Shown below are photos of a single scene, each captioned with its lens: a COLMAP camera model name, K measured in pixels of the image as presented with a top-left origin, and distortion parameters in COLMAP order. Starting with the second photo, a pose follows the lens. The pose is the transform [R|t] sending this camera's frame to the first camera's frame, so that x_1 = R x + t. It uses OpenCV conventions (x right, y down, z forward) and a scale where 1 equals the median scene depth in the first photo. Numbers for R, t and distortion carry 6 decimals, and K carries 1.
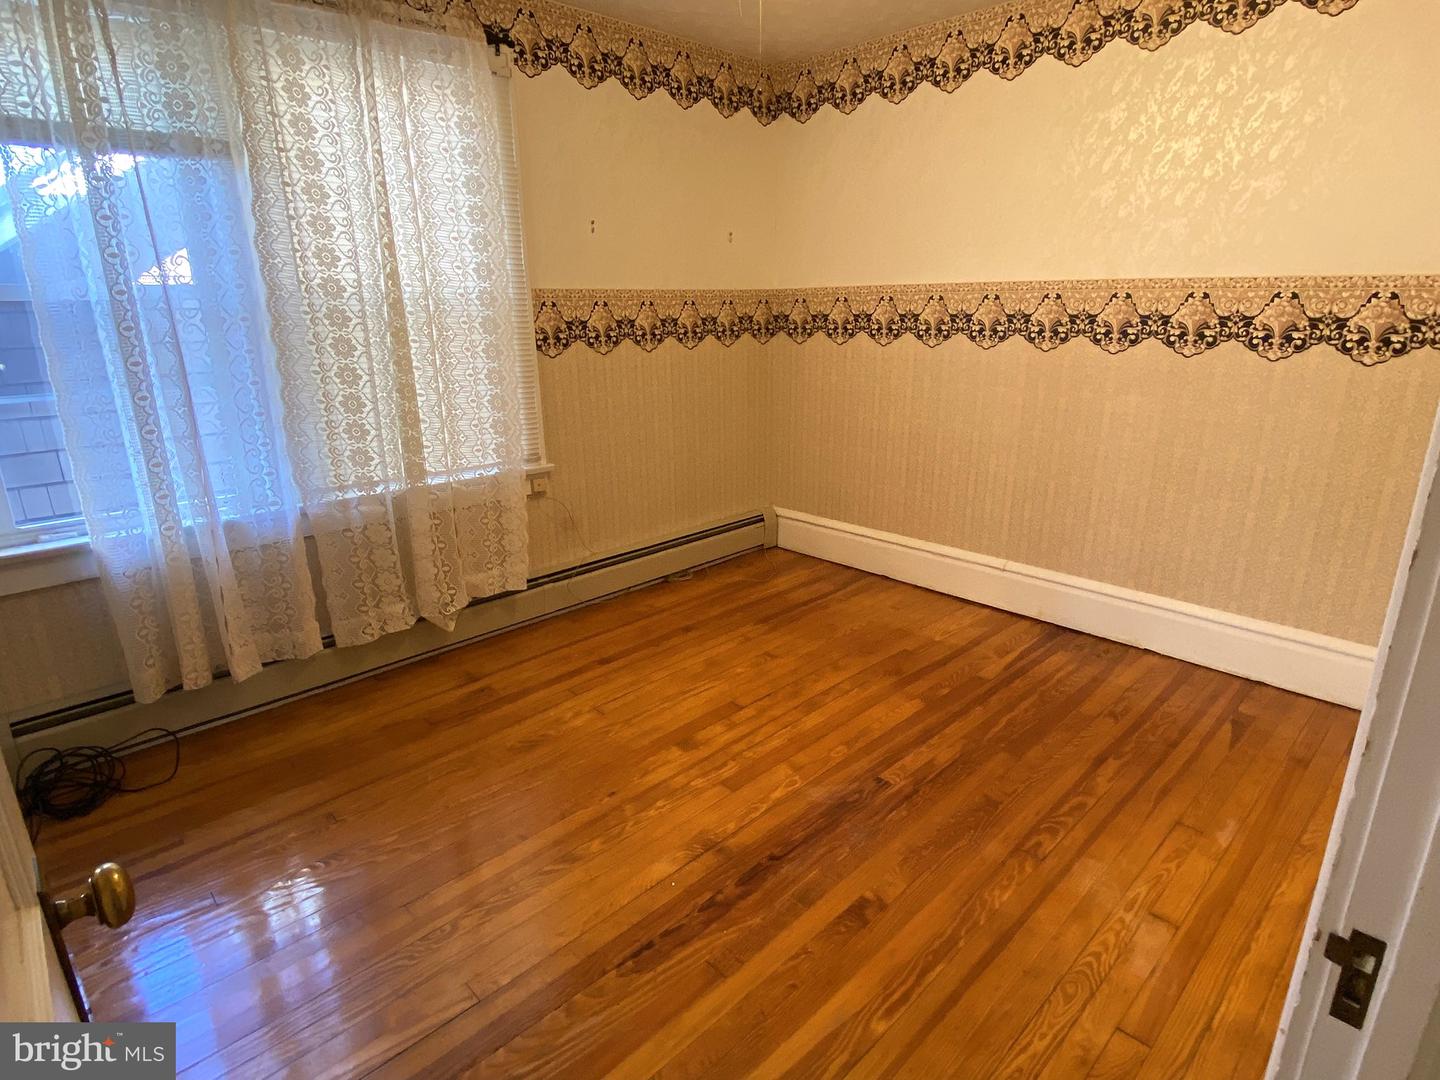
lens RADIAL K [[758.6, 0, 717.7], [0, 758.6, 533.0], [0, 0, 1]] dist [0.003037, 0.000411]
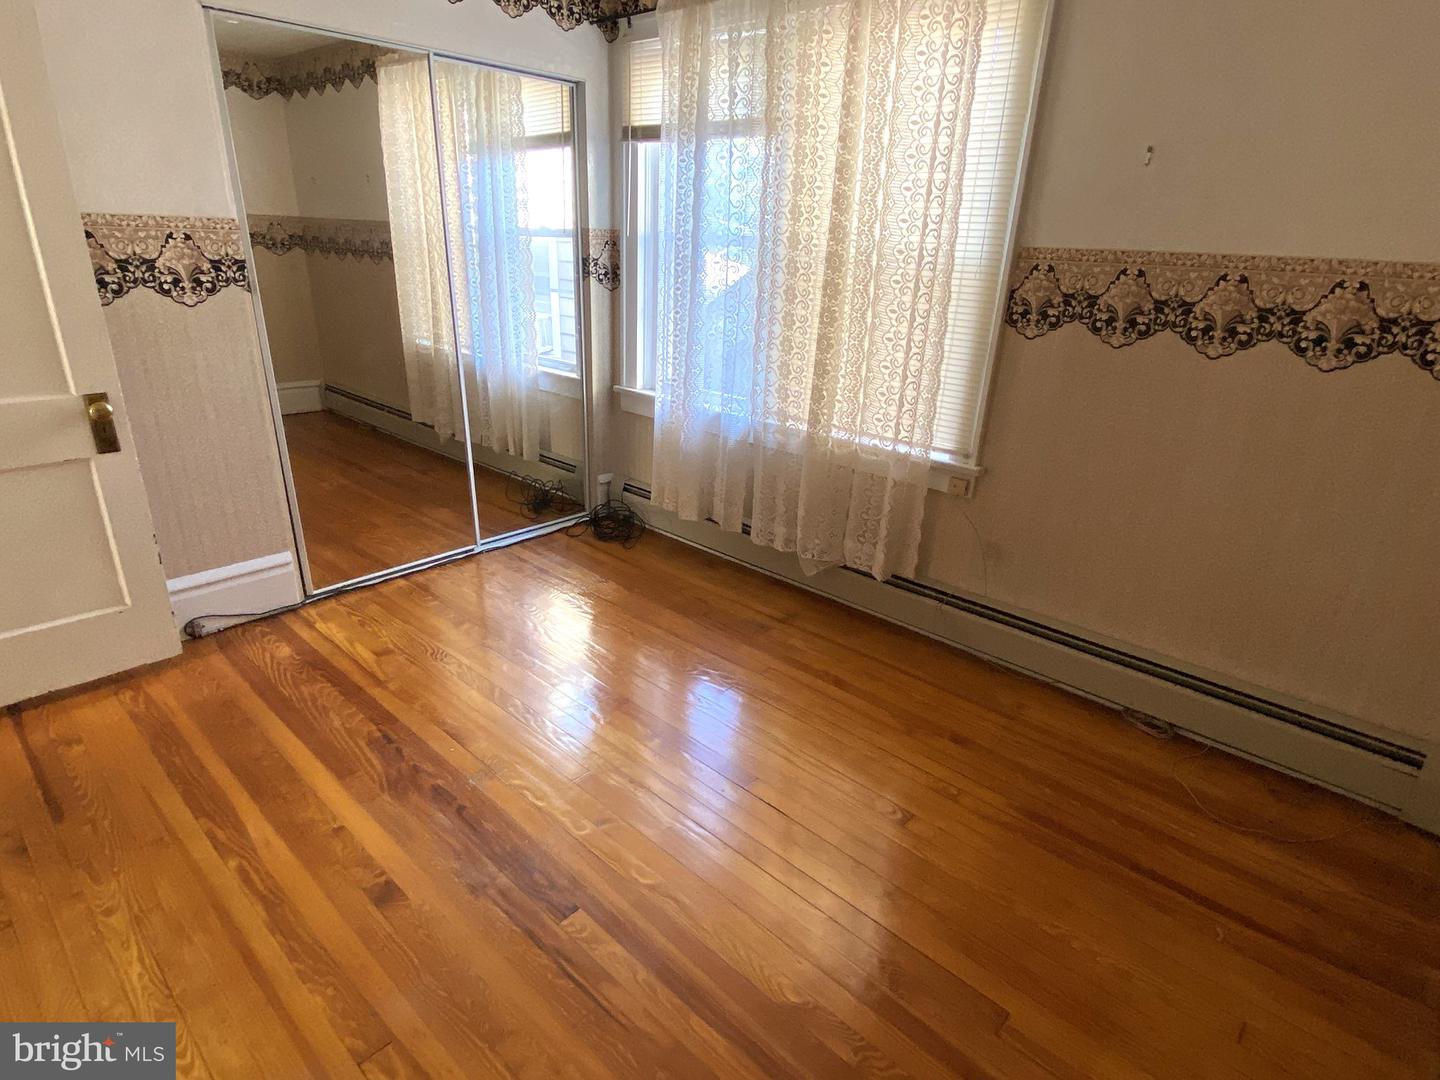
lens RADIAL K [[762.5, 0, 720.0], [0, 762.5, 540.0], [0, 0, 1]] dist [-0.004711, -0.001591]
pose [[0.065474, 0.371655, -0.926059, 0.534161], [-0.326079, 0.885070, 0.332150, -0.200809], [0.943072, 0.280222, 0.179138, 0.617367]]
